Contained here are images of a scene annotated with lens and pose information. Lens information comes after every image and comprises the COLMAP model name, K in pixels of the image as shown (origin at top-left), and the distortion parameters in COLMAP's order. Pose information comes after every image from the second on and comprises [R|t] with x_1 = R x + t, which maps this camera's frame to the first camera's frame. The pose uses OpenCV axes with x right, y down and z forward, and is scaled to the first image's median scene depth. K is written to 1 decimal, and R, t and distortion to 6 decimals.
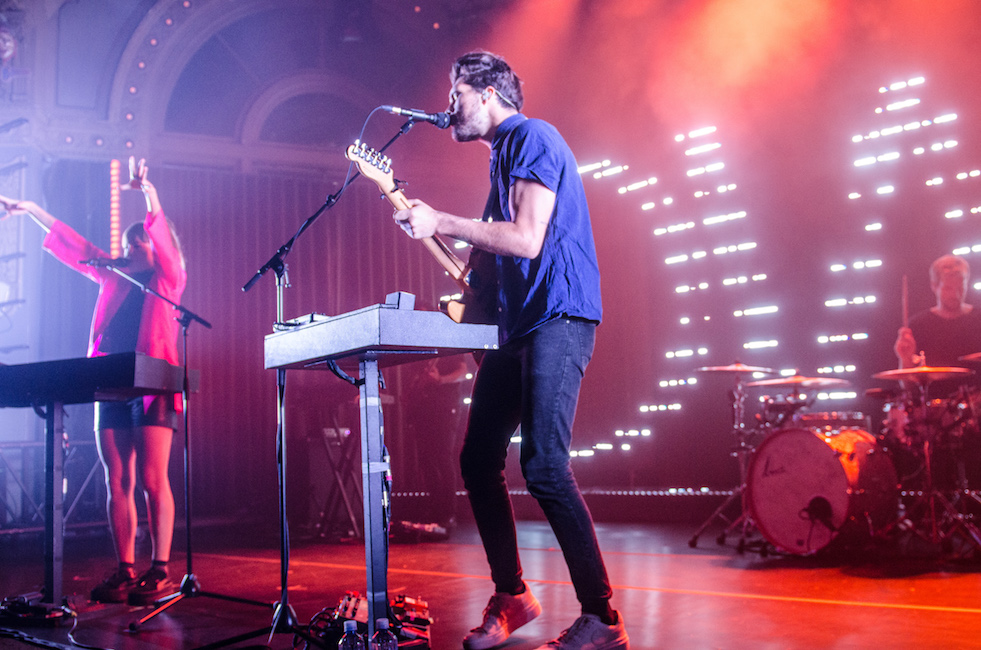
lens RADIAL K [[1017.5, 0, 490.5], [0, 1017.5, 325.0], [0, 0, 1]] dist [-0.046791, -0.015080]
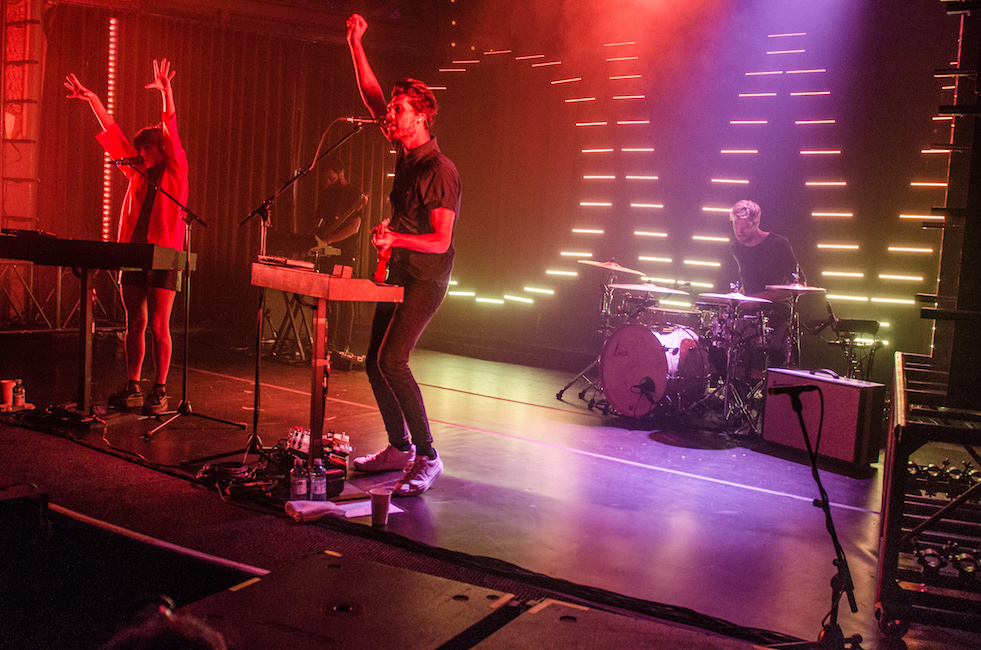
lens RADIAL K [[1049.0, 0, 490.5], [0, 1049.0, 325.0], [0, 0, 1]] dist [-0.060468, 0.019423]
pose [[0.993894, 0.095791, 0.054756, 0.039643], [-0.105215, 0.972259, 0.208907, -0.206519], [-0.033225, -0.213393, 0.976401, -0.422945]]
